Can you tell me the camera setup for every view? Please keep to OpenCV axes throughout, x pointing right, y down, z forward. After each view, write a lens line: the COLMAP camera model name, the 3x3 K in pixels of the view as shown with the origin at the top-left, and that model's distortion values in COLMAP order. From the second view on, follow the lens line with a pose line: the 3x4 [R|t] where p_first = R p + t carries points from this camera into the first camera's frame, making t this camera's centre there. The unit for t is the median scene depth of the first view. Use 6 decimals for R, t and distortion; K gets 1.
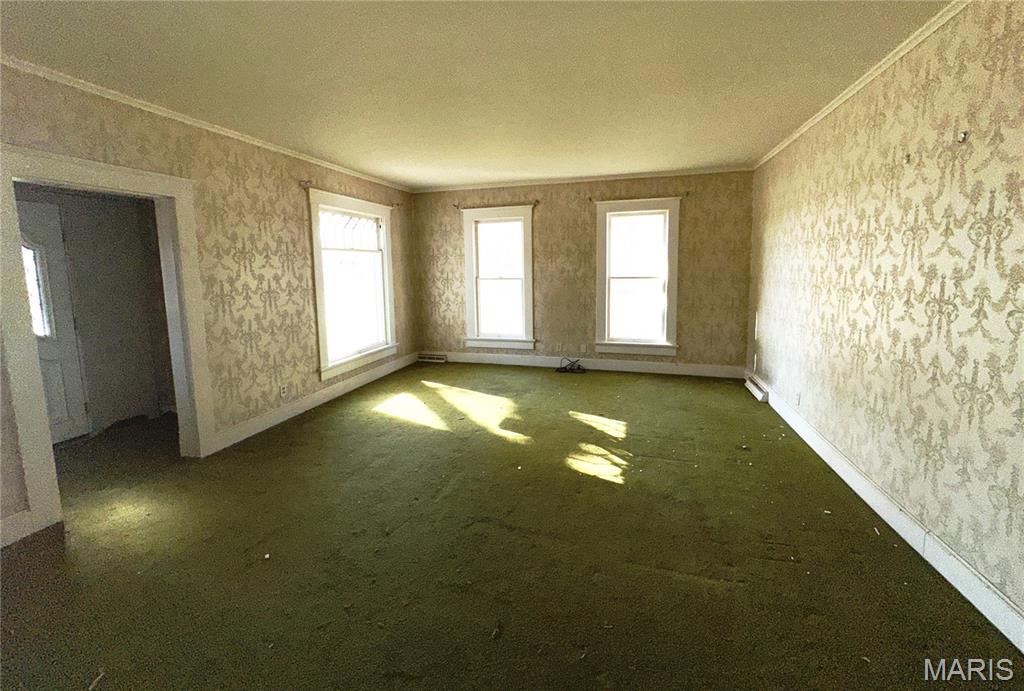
lens RADIAL K [[408.9, 0, 512.0], [0, 408.9, 307.1], [0, 0, 1]] dist [0.002150, 0.000313]
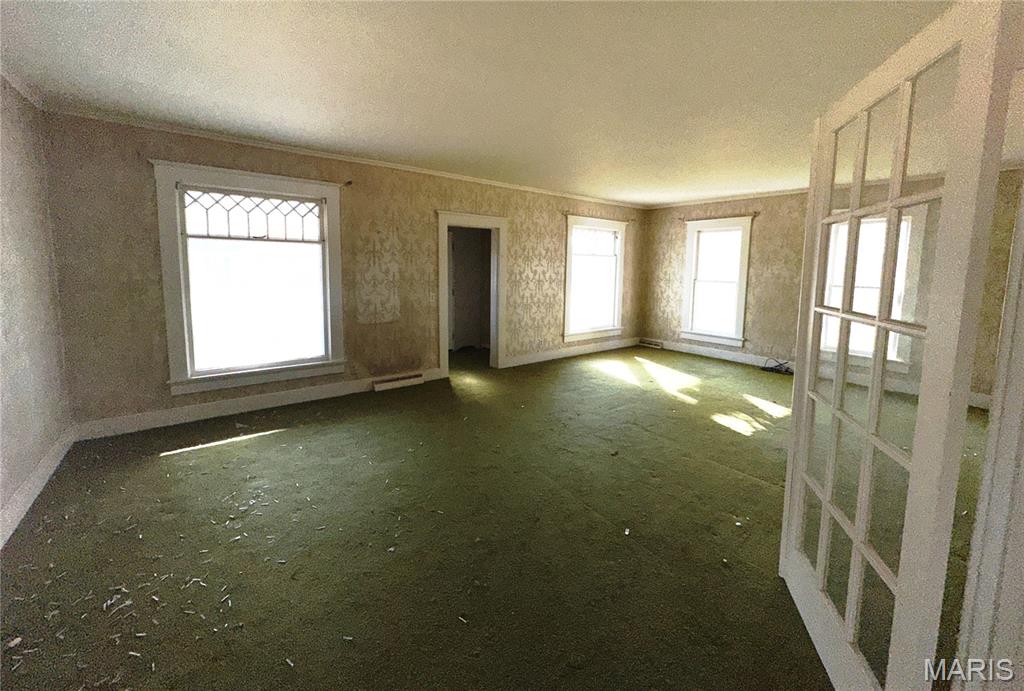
lens RADIAL K [[408.9, 0, 512.0], [0, 408.9, 307.1], [0, 0, 1]] dist [0.002150, 0.000313]
pose [[0.809828, 0.086960, -0.580187, 0.228772], [-0.088337, 0.995753, 0.025945, 0.027901], [0.579979, 0.030241, 0.814070, -0.323002]]
